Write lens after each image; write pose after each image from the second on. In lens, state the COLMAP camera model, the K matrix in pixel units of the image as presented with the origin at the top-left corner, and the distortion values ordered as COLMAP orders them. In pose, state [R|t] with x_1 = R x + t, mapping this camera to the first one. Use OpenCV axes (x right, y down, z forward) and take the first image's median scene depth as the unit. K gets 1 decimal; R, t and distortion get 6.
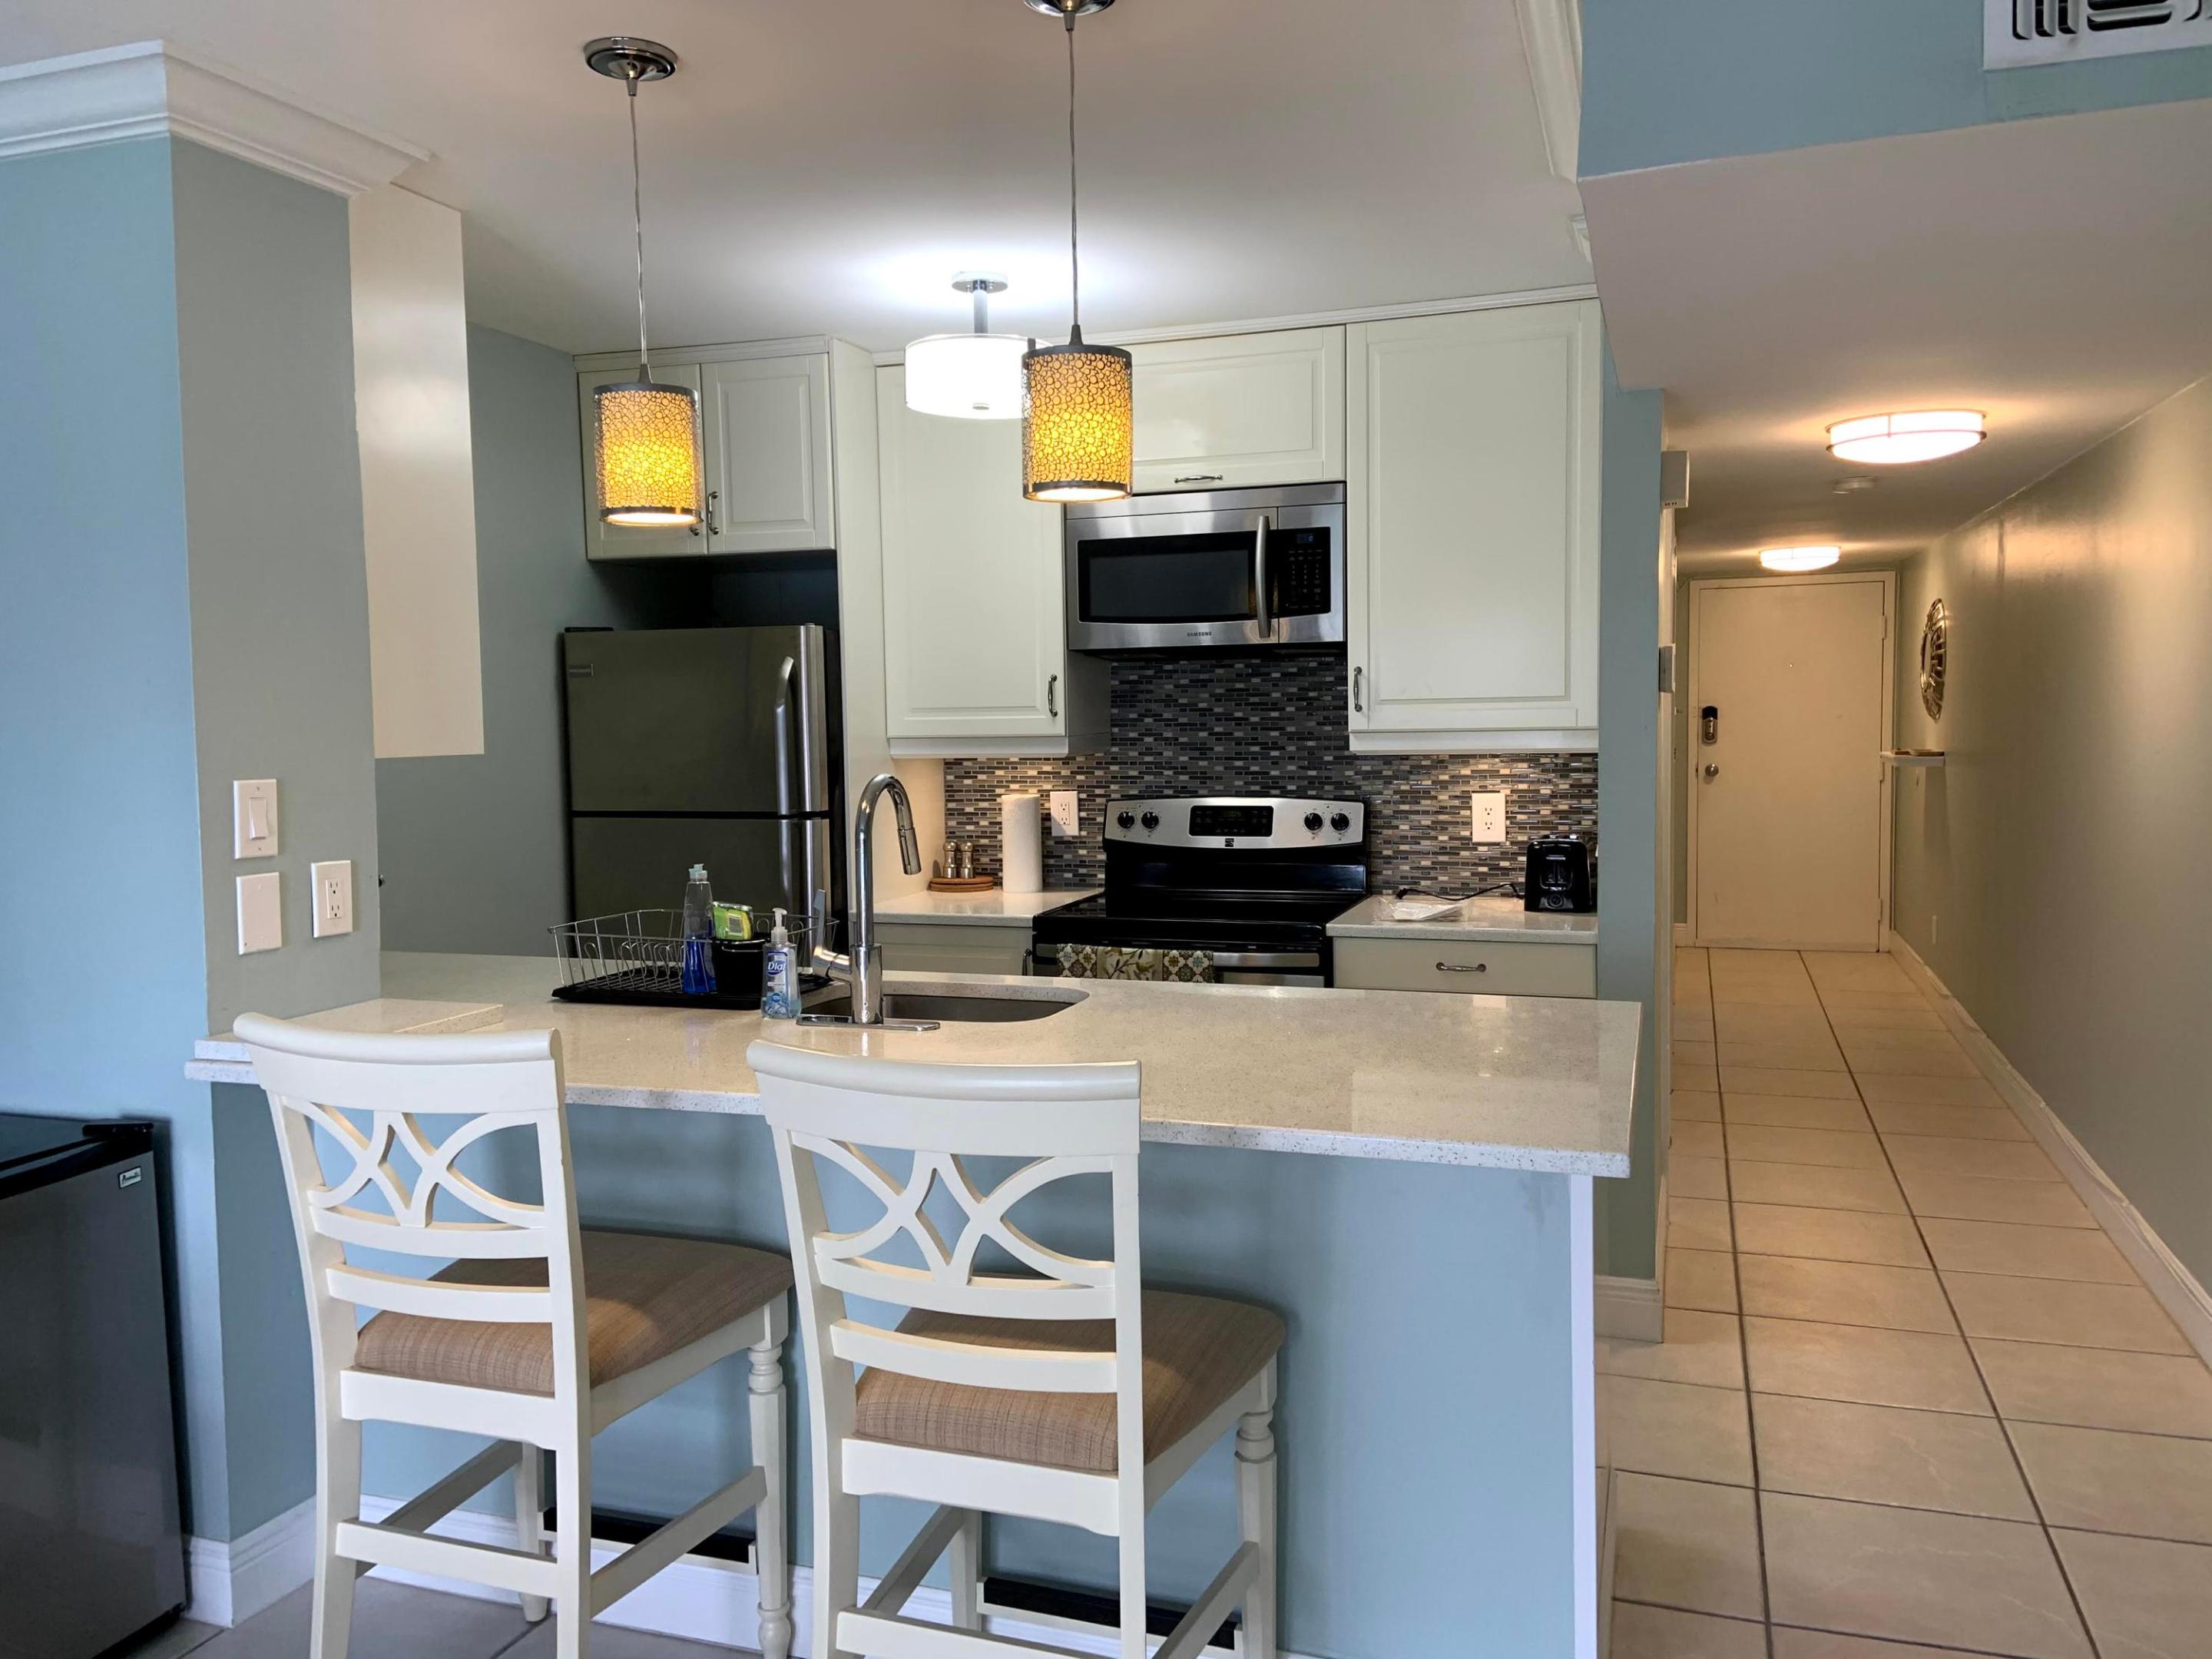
lens RADIAL K [[1663.1, 0, 1102.7], [0, 1663.1, 820.0], [0, 0, 1]] dist [0.097727, -0.093750]
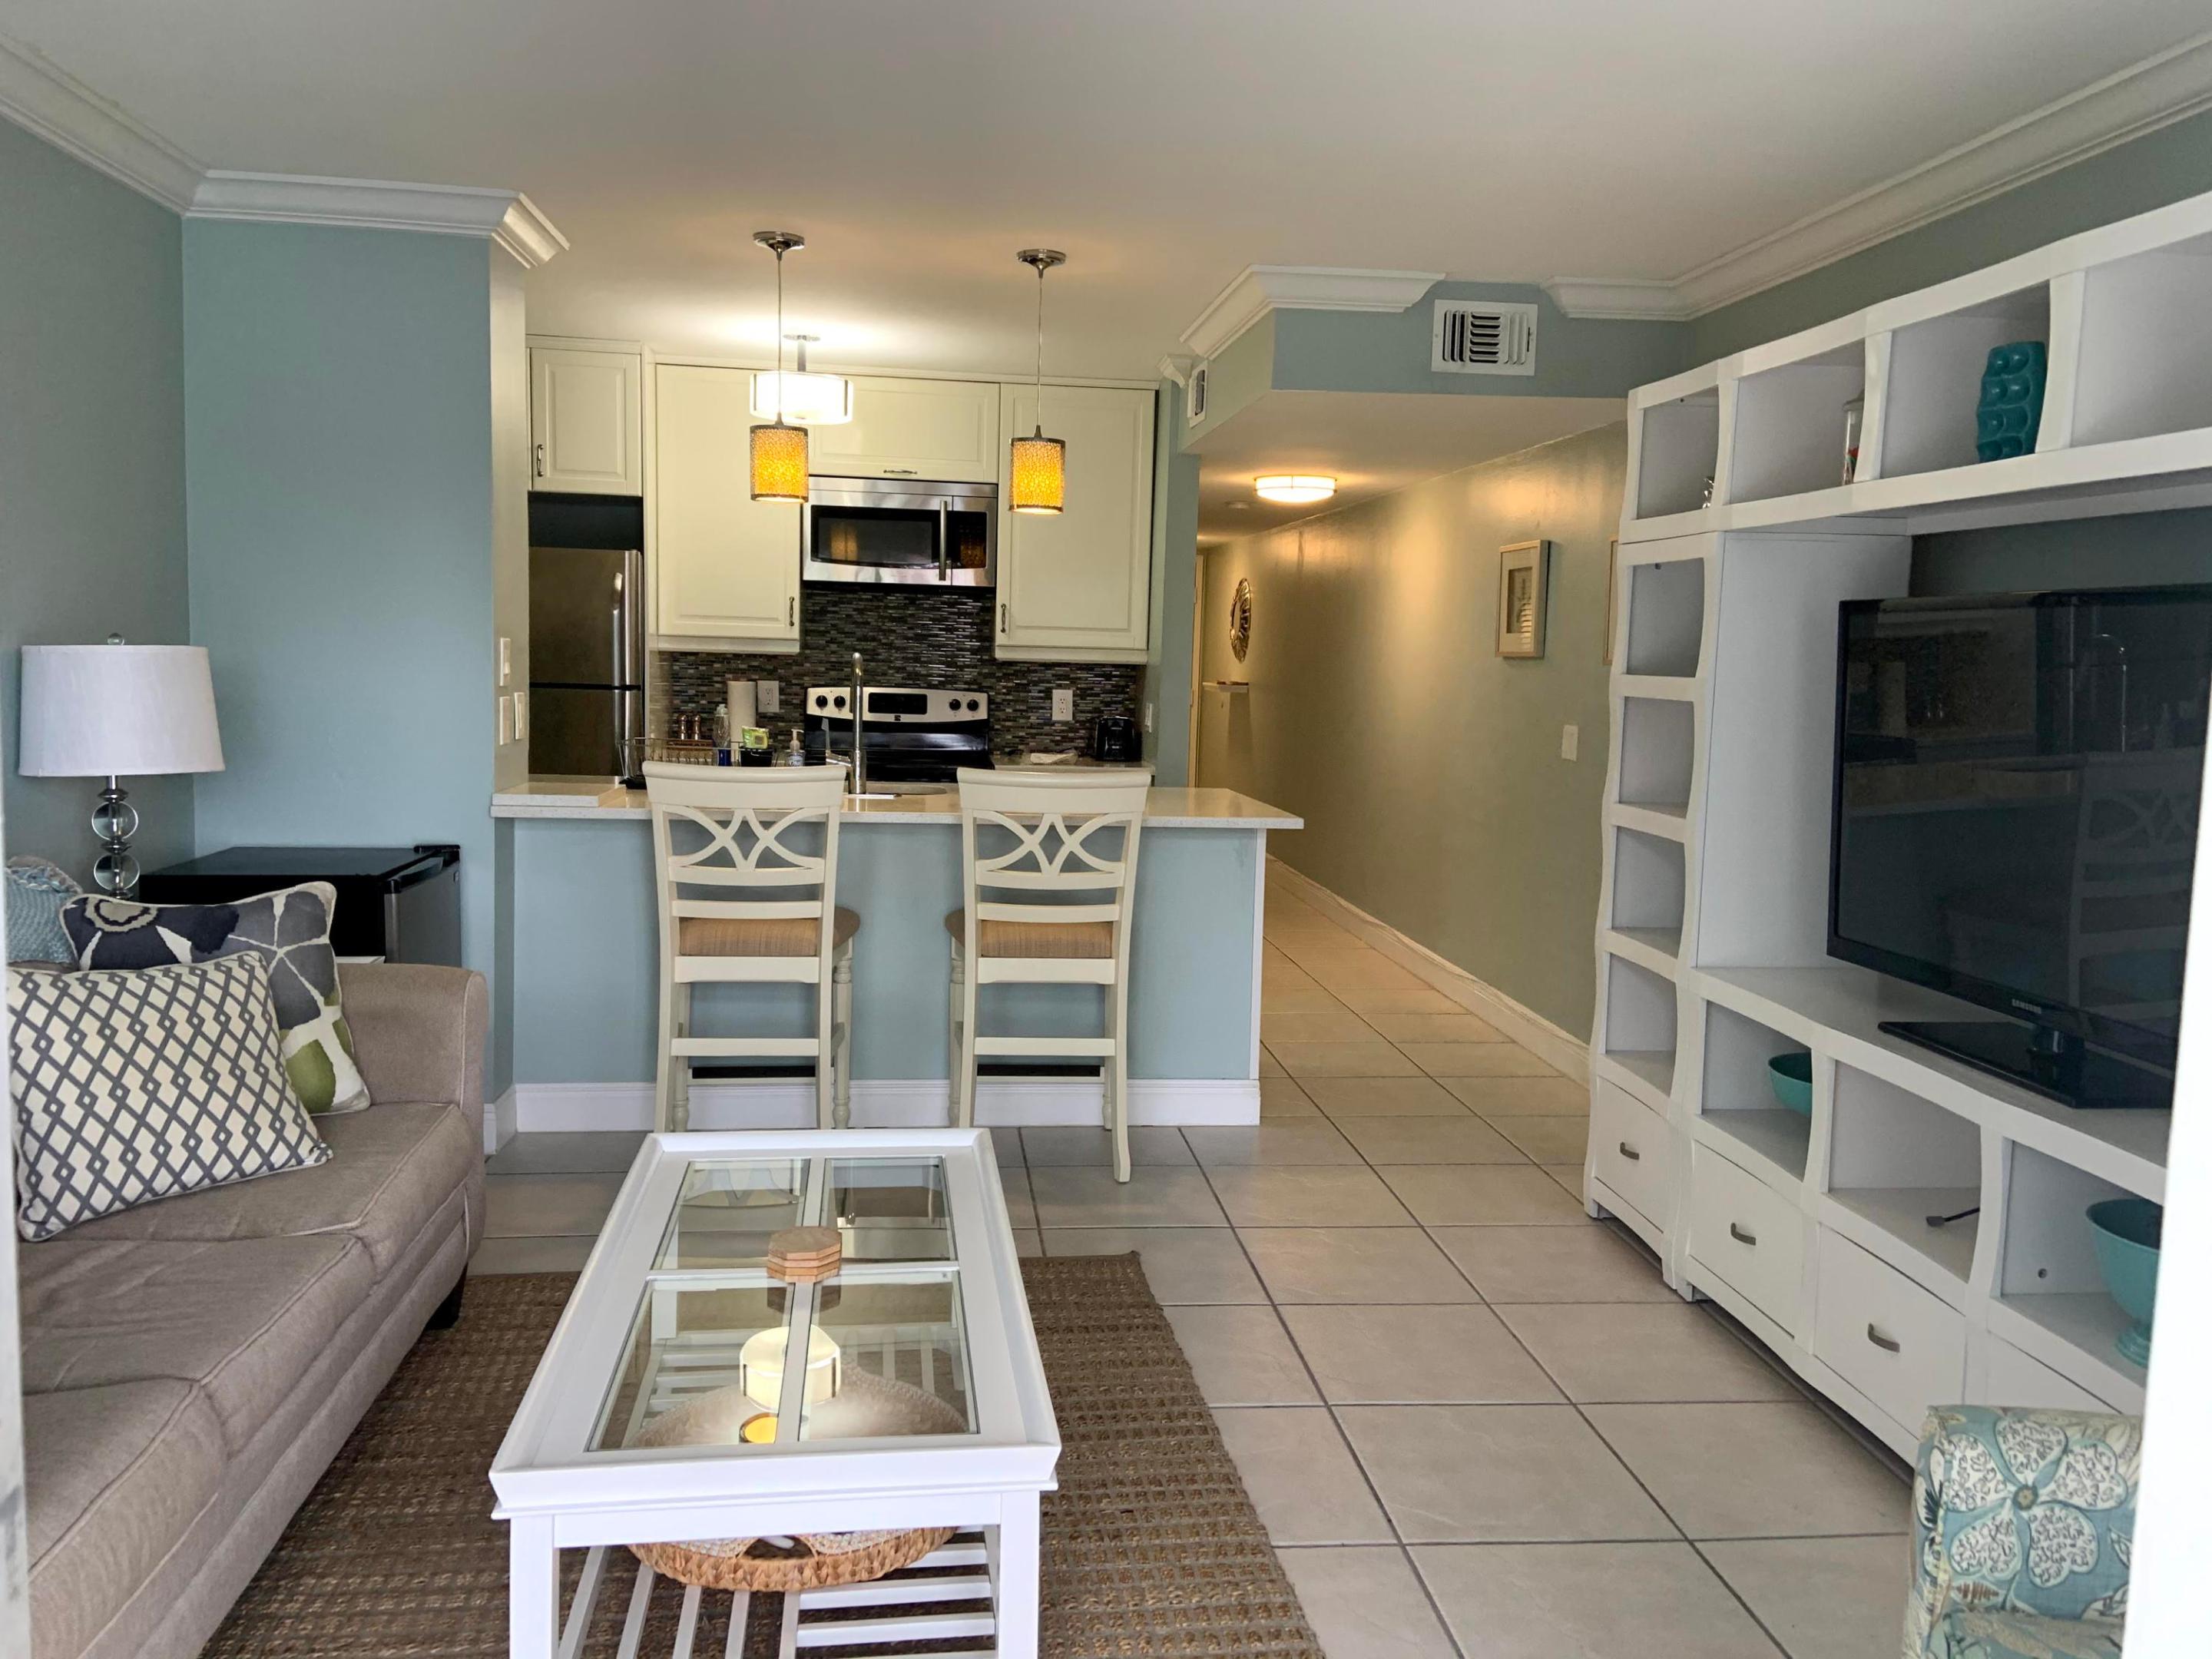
lens RADIAL K [[1663.1, 0, 1096.9], [0, 1663.1, 835.4], [0, 0, 1]] dist [0.097727, -0.093750]
pose [[0.900213, -0.006129, 0.435407, -0.423107], [-0.013739, 0.999003, 0.042468, 0.054289], [-0.435233, -0.044213, 0.899232, -0.428587]]
